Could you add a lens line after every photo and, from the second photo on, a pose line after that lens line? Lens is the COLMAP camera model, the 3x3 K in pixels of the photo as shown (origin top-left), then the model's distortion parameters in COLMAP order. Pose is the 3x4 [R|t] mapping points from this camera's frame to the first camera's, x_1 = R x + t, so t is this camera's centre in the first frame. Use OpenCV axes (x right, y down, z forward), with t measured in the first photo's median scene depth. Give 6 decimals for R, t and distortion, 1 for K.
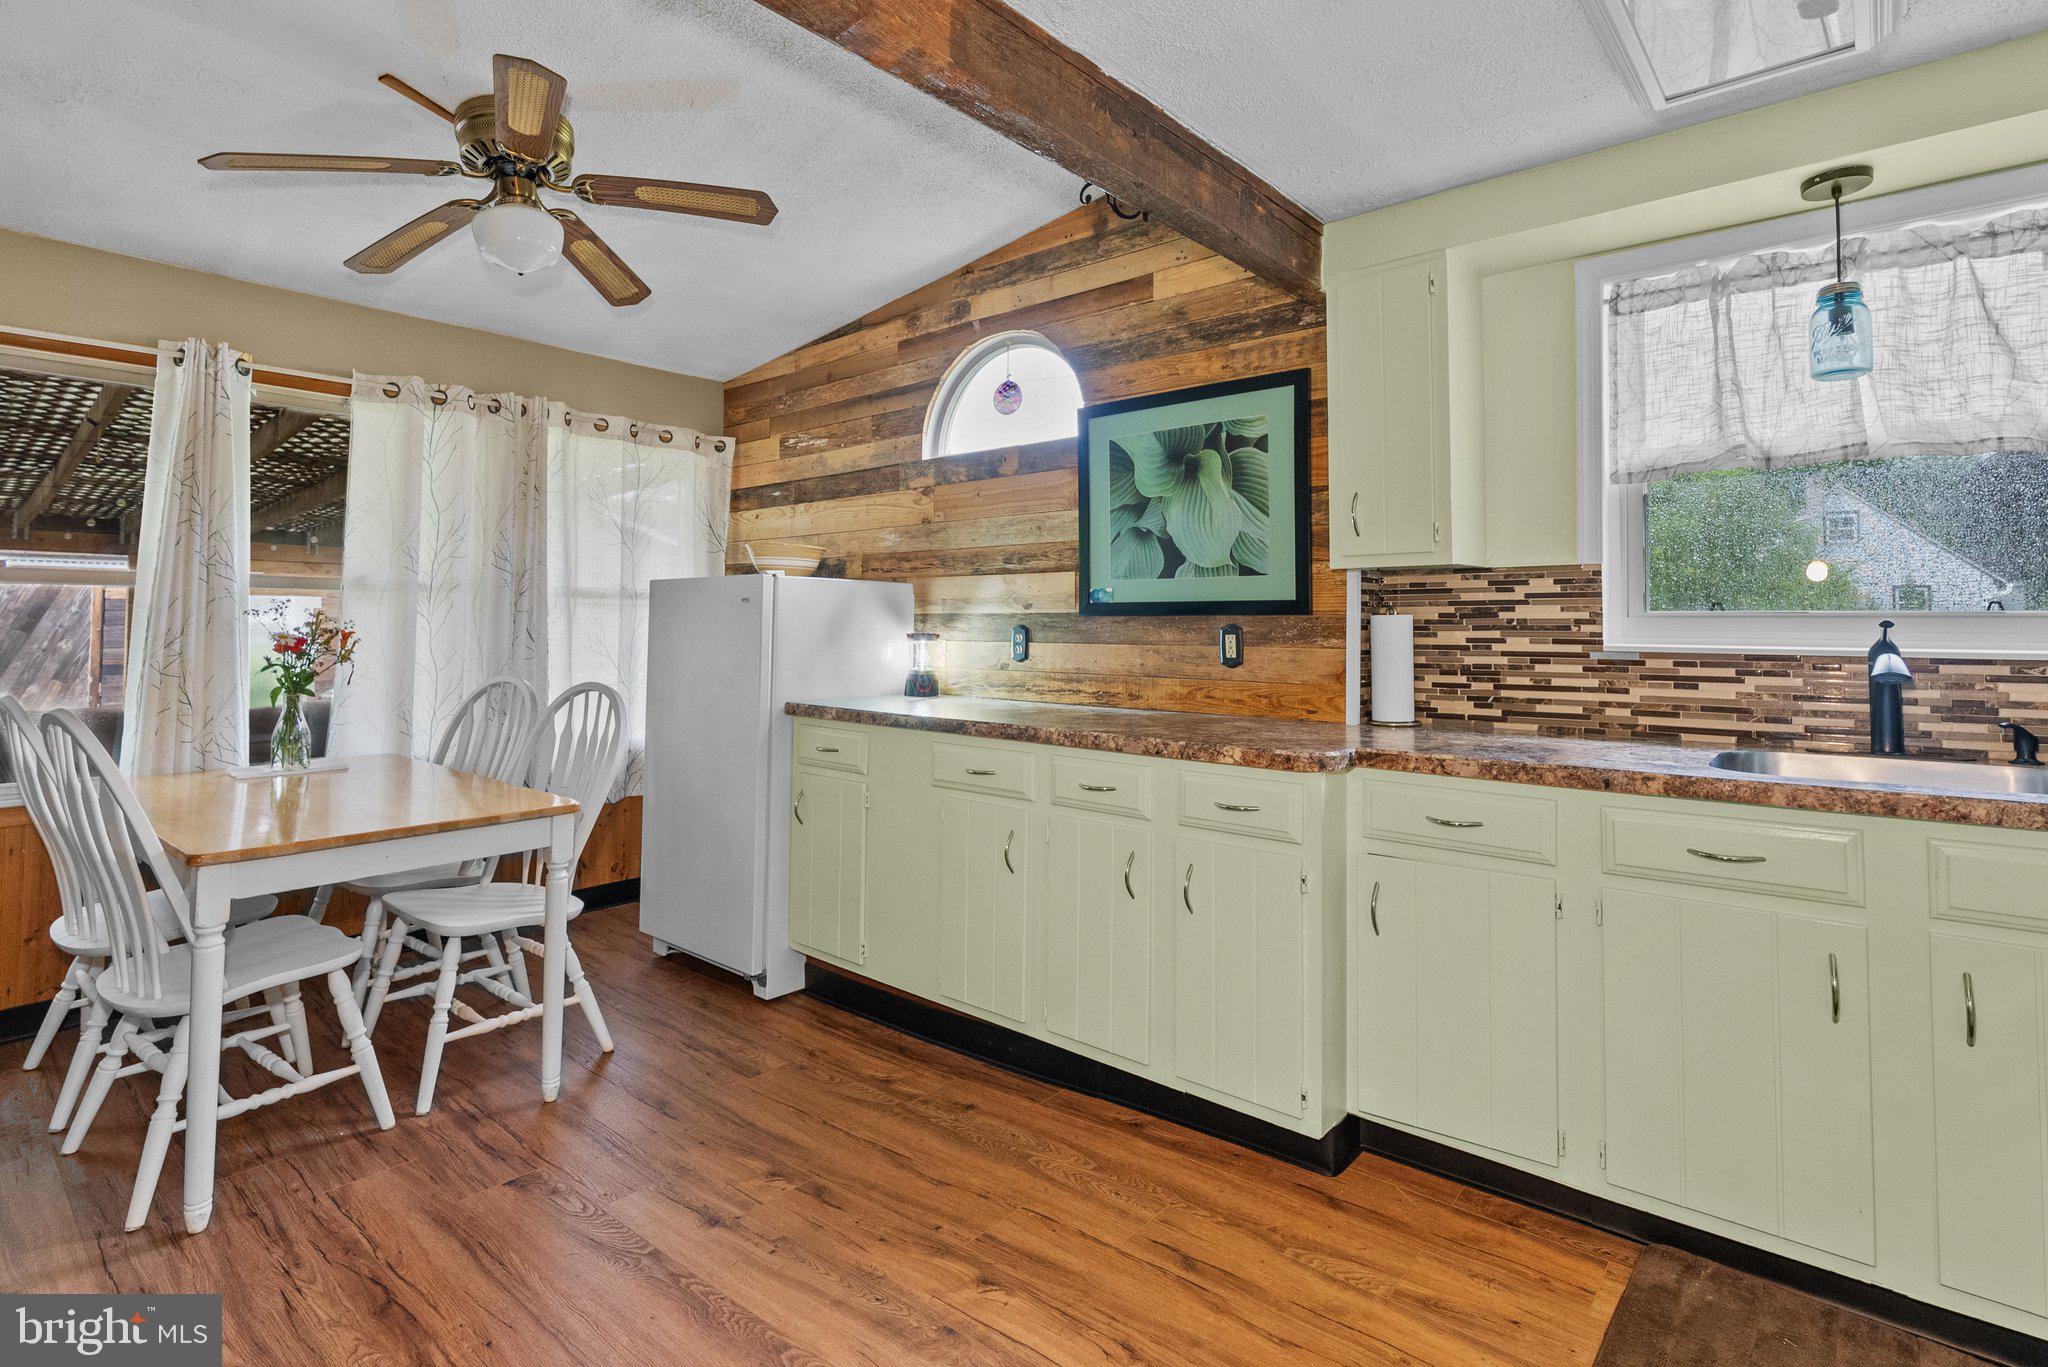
lens RADIAL K [[1000.2, 0, 1021.9], [0, 1000.2, 584.9], [0, 0, 1]] dist [0.000307, 0.000554]
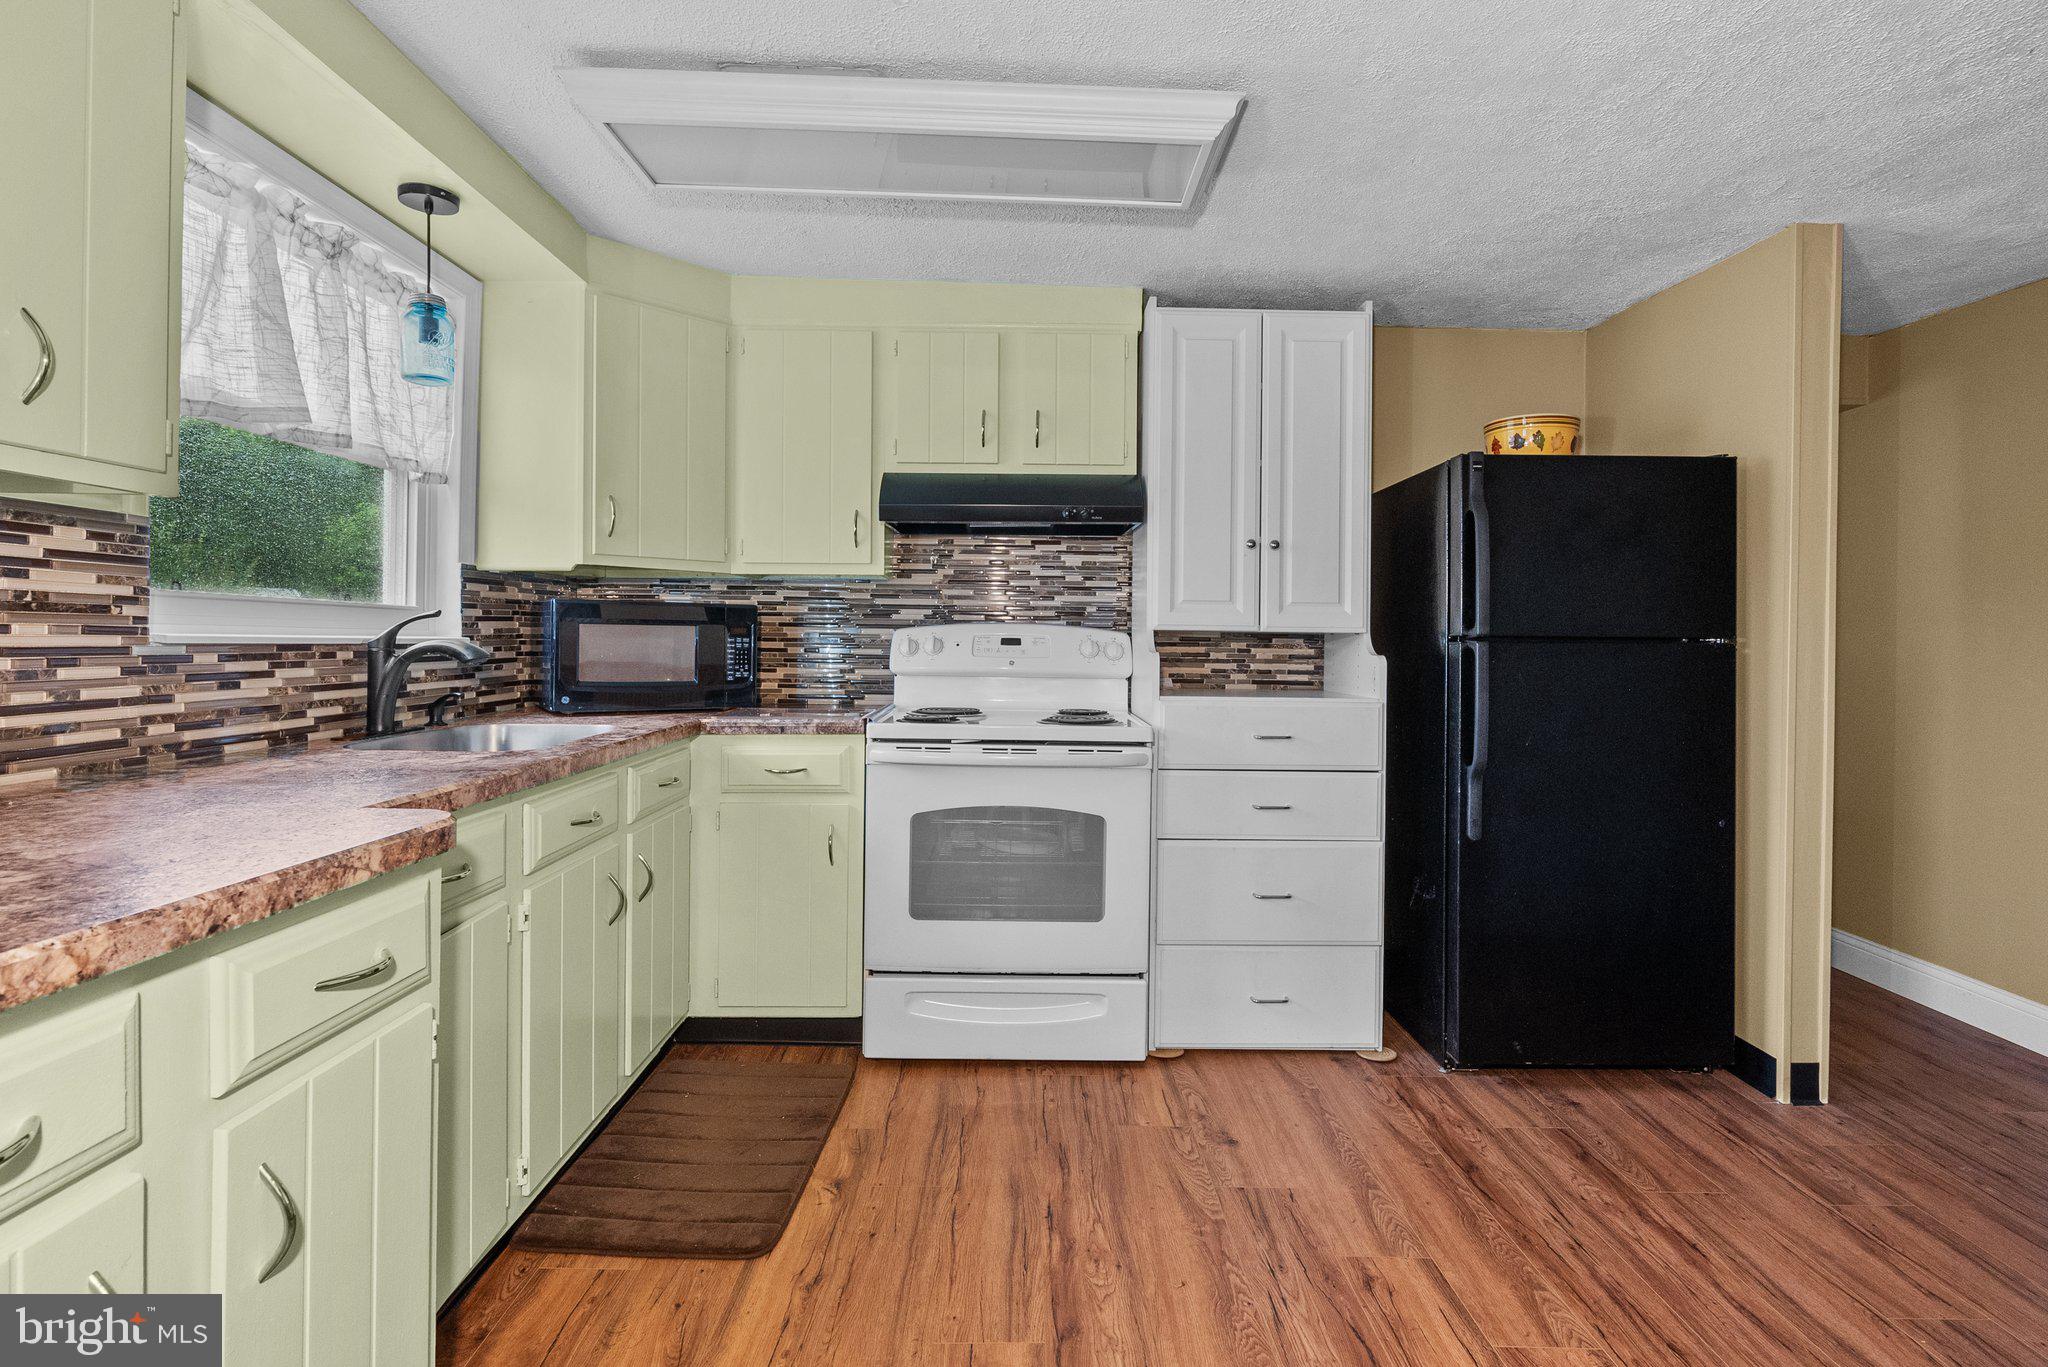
lens RADIAL K [[977.1, 0, 1046.4], [0, 977.1, 638.4], [0, 0, 1]] dist [-0.005093, 0.000791]
pose [[-0.671959, -0.007729, 0.740548, -0.315359], [-0.040761, 0.998816, -0.026561, 0.052062], [-0.739466, -0.048033, -0.671478, 0.937759]]
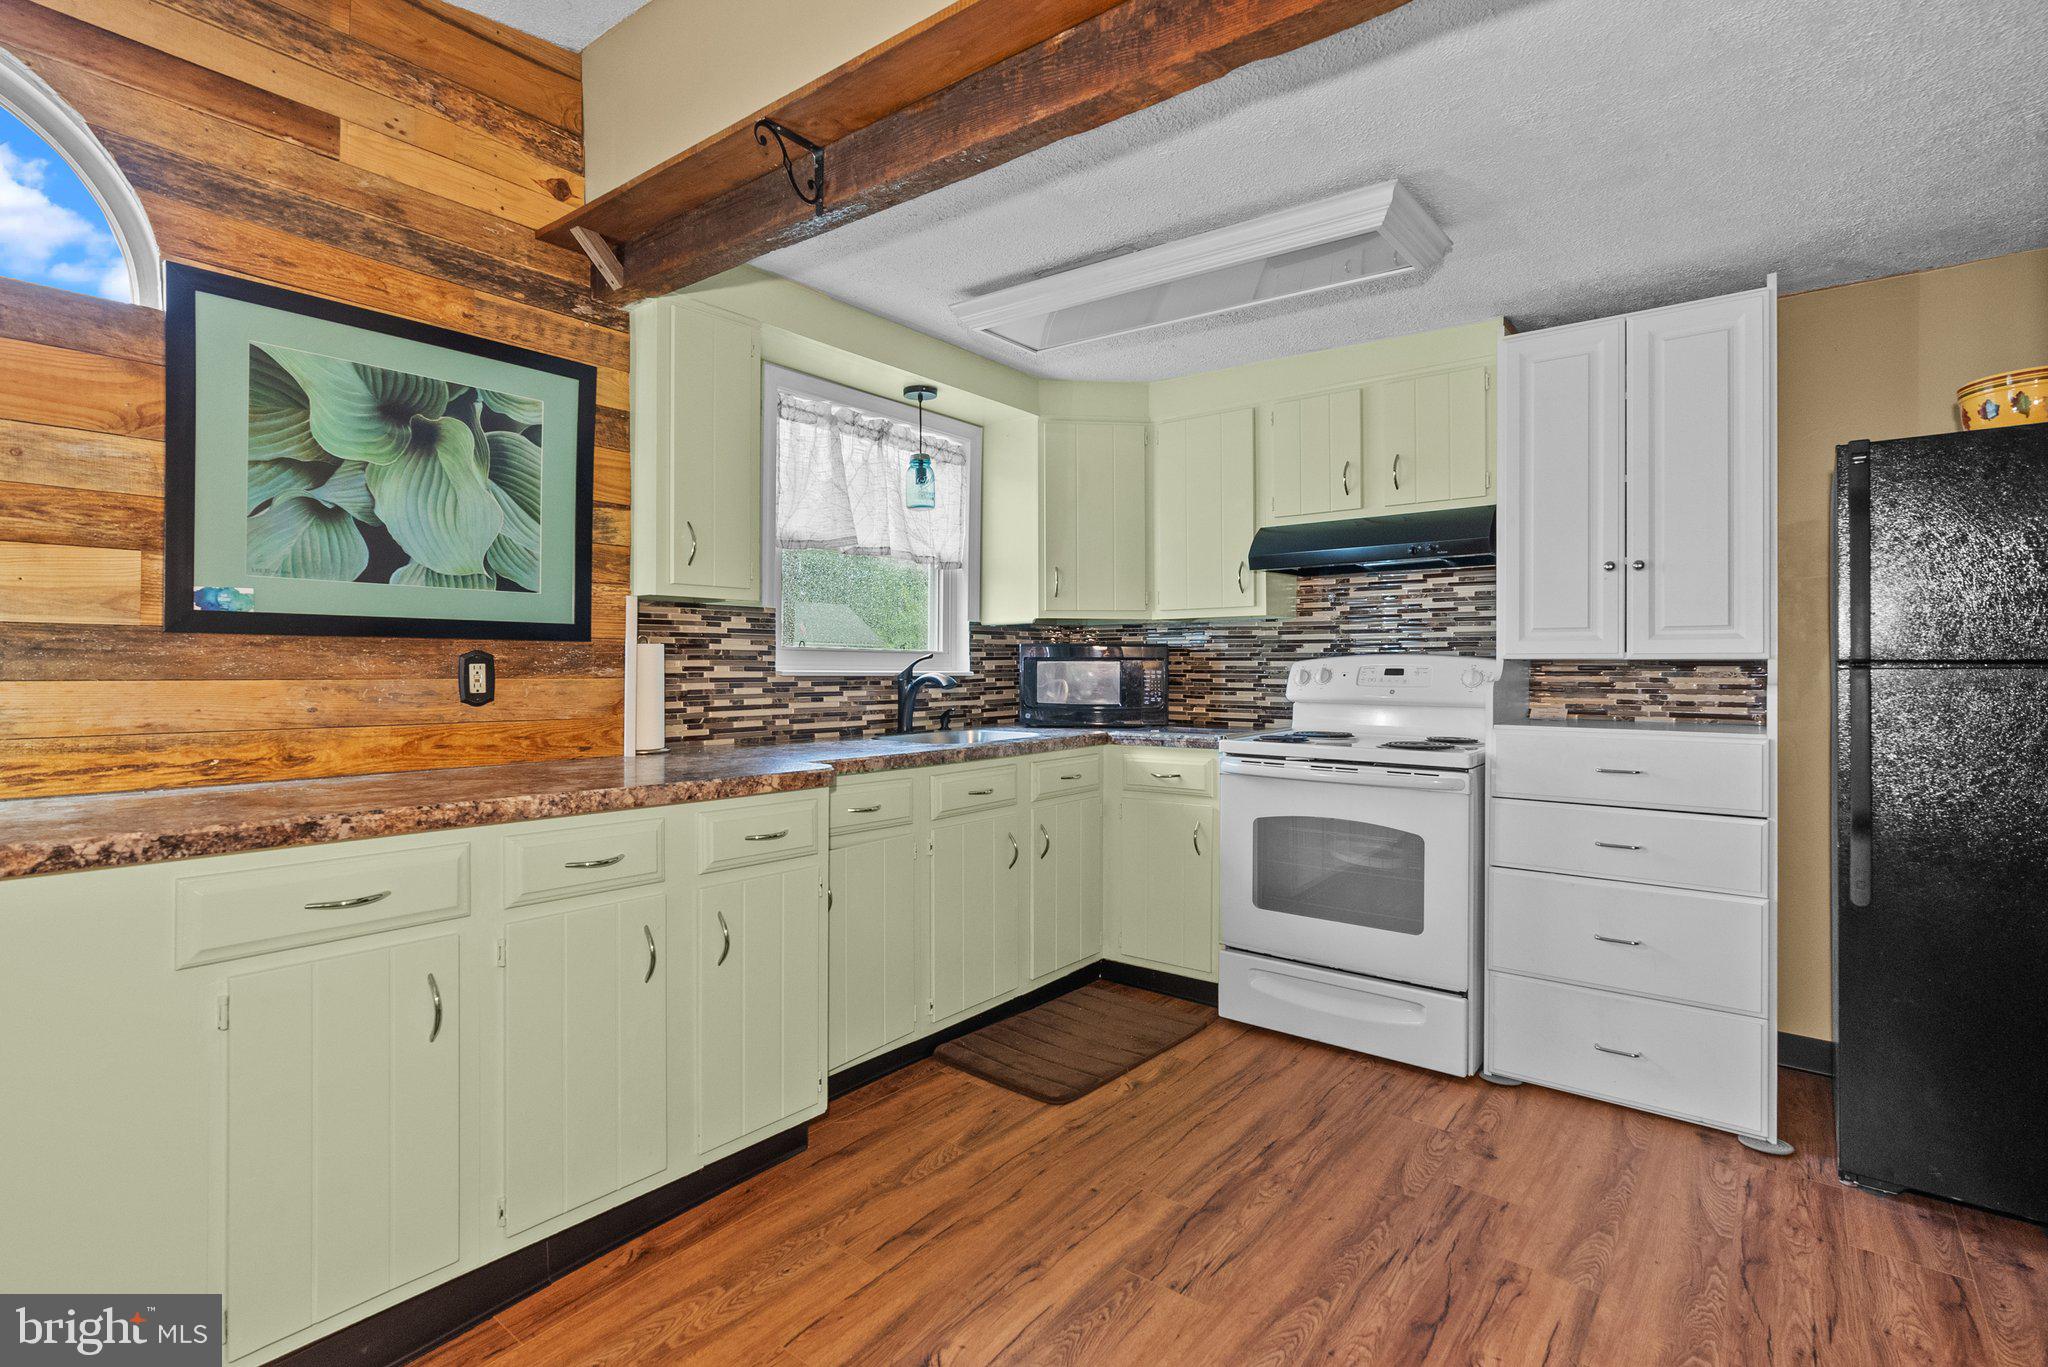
lens RADIAL K [[994.7, 0, 1031.4], [0, 994.7, 664.3], [0, 0, 1]] dist [0.000639, 0.001339]
pose [[-0.049665, 0.002783, 0.998762, -0.677635], [-0.041086, 0.999144, -0.004827, 0.041298], [-0.997920, -0.041275, -0.049508, 0.693619]]
